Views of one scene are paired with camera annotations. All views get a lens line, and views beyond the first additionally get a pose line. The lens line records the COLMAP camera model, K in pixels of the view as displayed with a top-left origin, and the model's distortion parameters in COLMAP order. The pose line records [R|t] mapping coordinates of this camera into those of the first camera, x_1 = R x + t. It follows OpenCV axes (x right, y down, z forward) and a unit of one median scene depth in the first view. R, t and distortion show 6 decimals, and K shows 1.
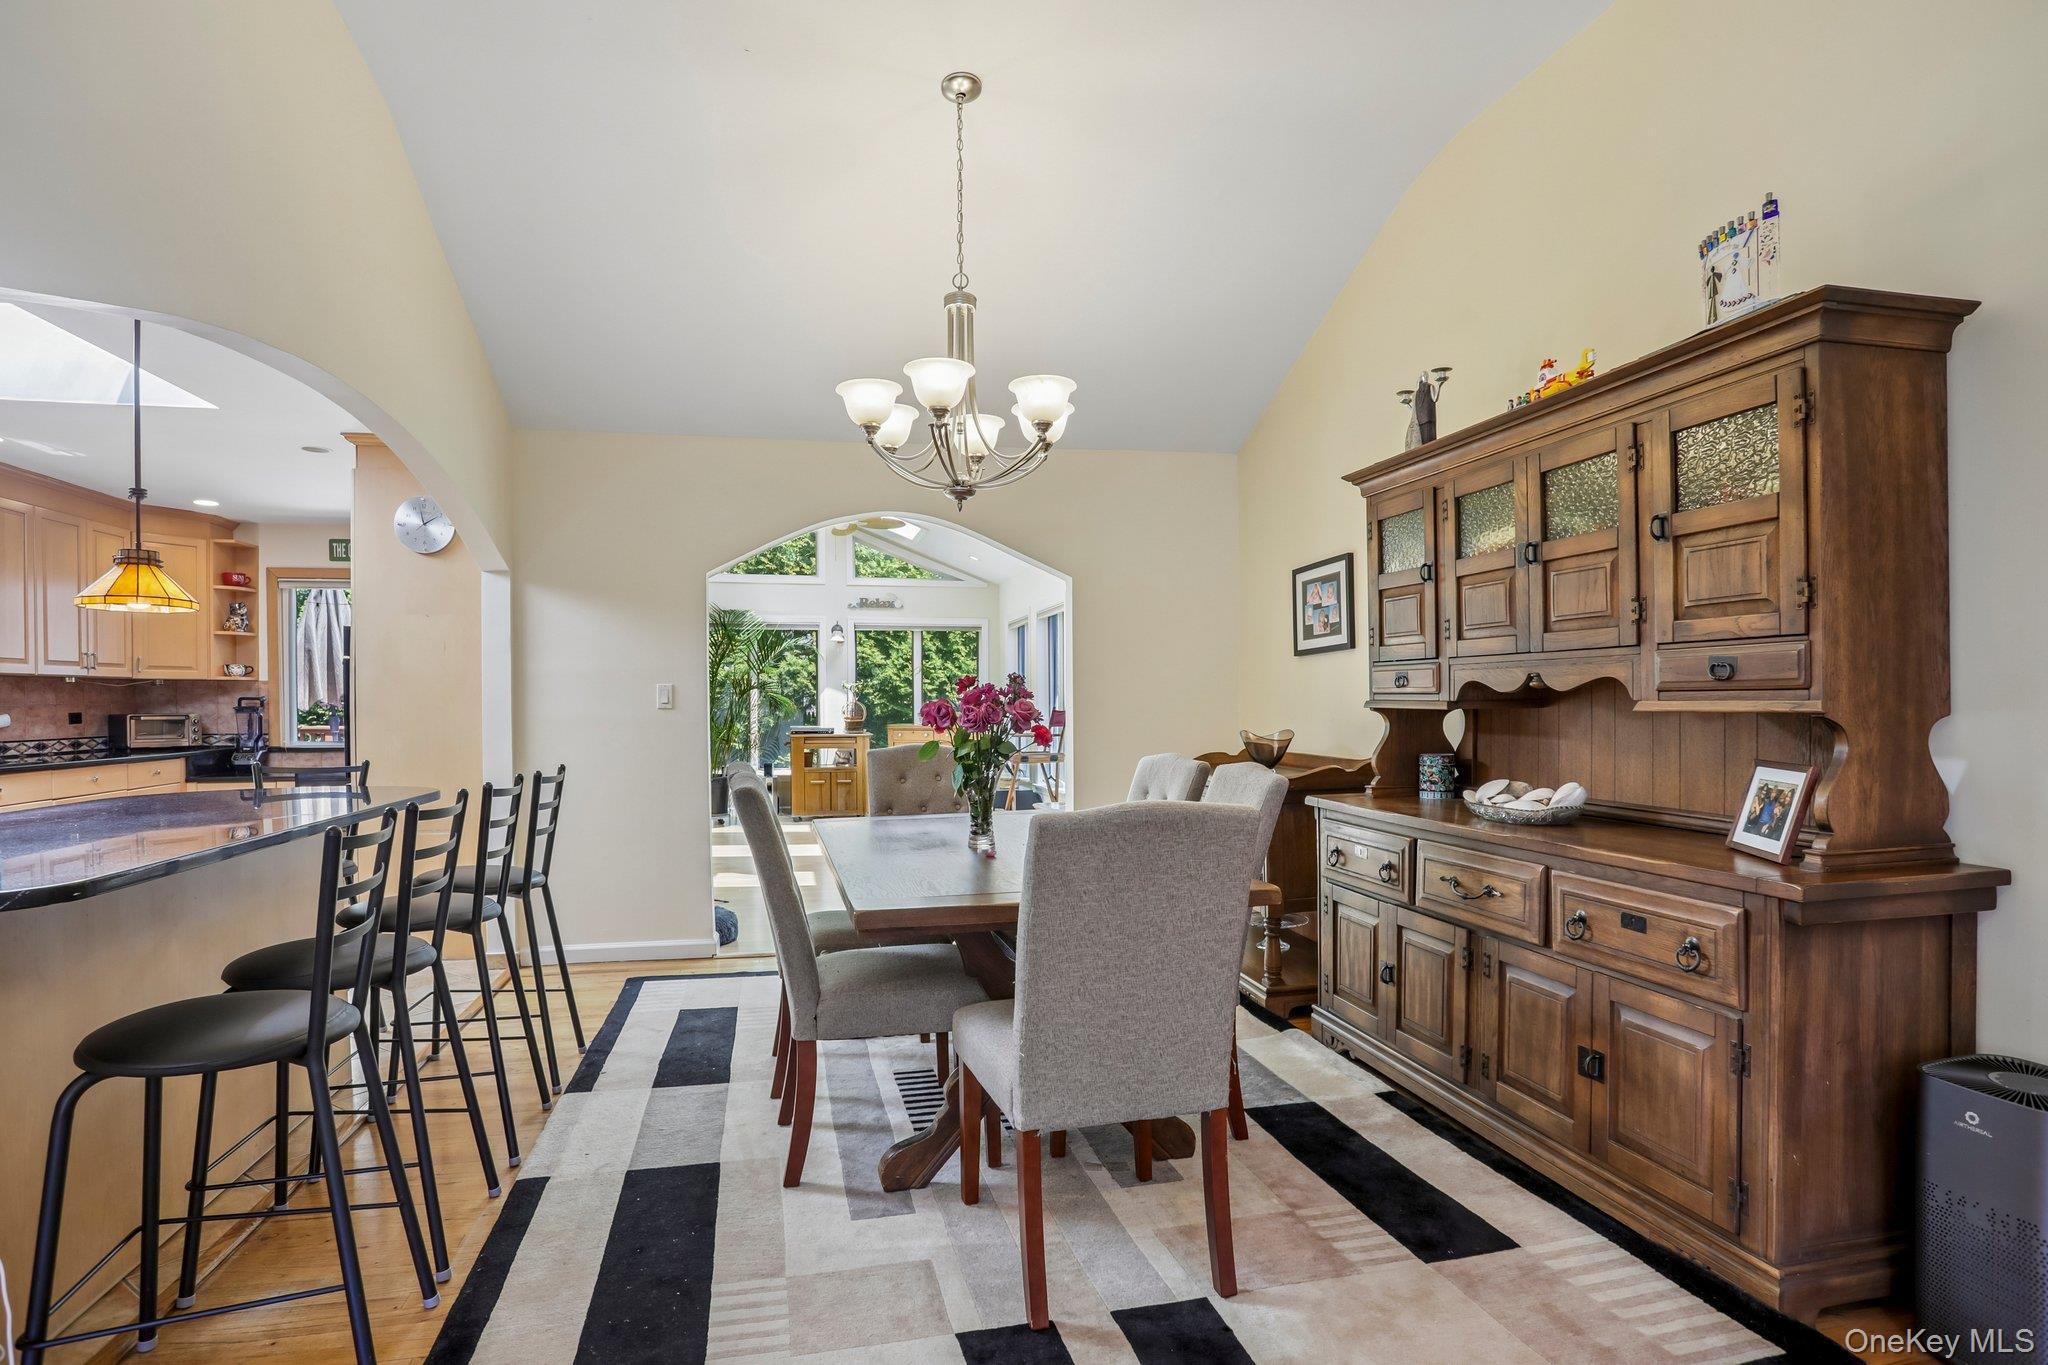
lens RADIAL K [[1058.9, 0, 1033.9], [0, 1058.9, 724.0], [0, 0, 1]] dist [-0.070750, 0.028442]
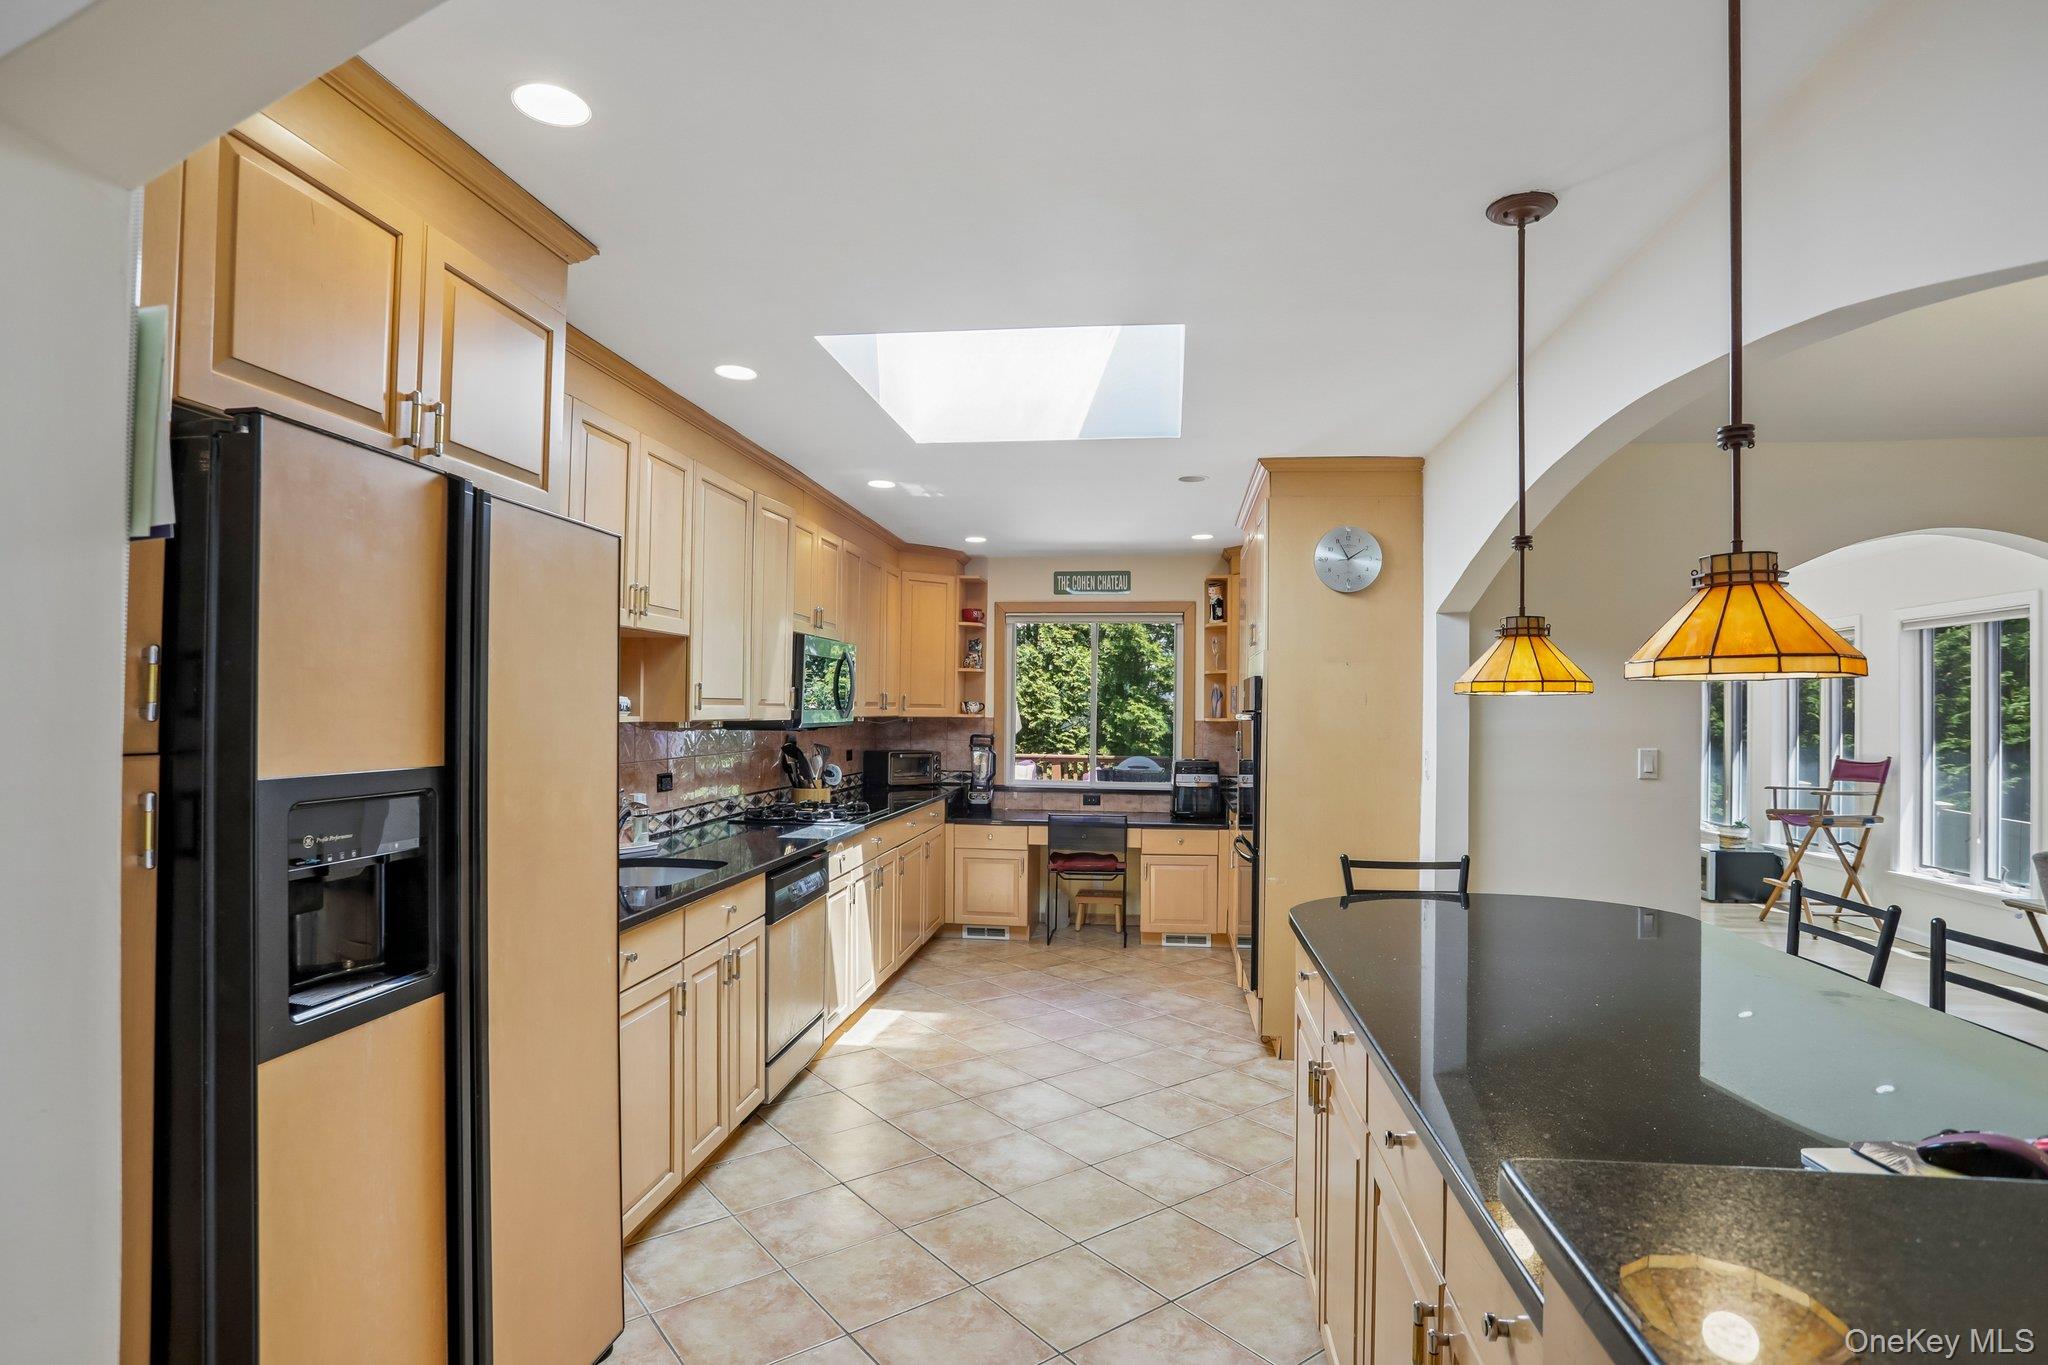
lens RADIAL K [[1058.9, 0, 1031.4], [0, 1058.9, 698.9], [0, 0, 1]] dist [-0.070750, 0.028442]
pose [[0.940158, 0.008997, -0.340621, -0.402894], [-0.020549, 0.999329, -0.030321, -0.032707], [0.340120, 0.035506, 0.939712, 0.064917]]
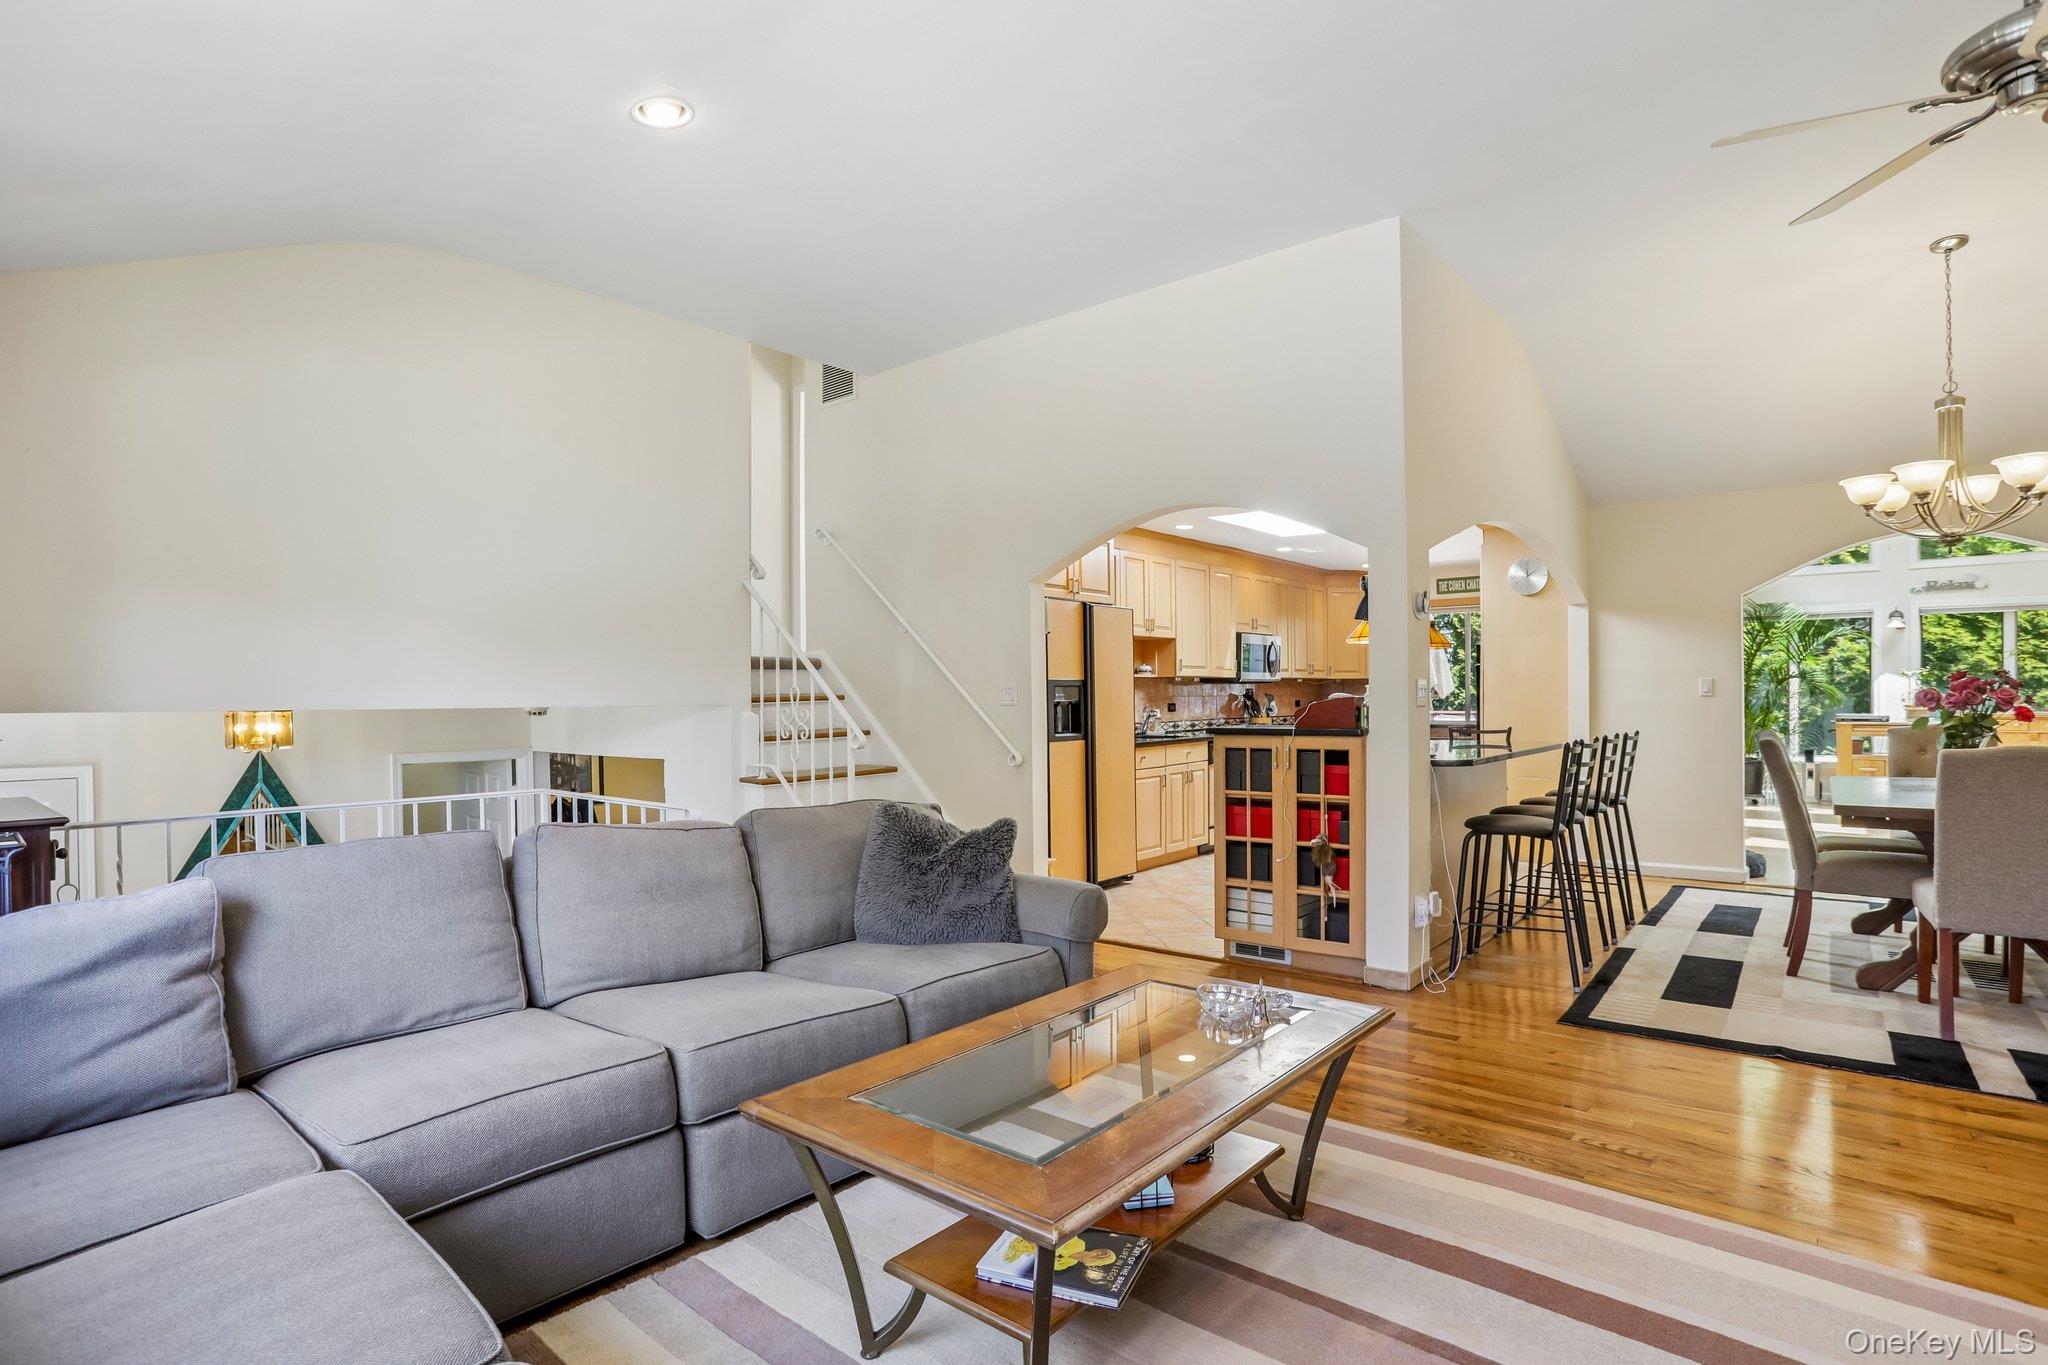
lens RADIAL K [[1058.9, 0, 971.1], [0, 1058.9, 707.0], [0, 0, 1]] dist [-0.070750, 0.028442]
pose [[0.585697, 0.004514, -0.810518, 0.131744], [-0.009917, 0.999950, -0.001598, 0.008622], [0.810470, 0.008974, 0.585712, -0.424092]]
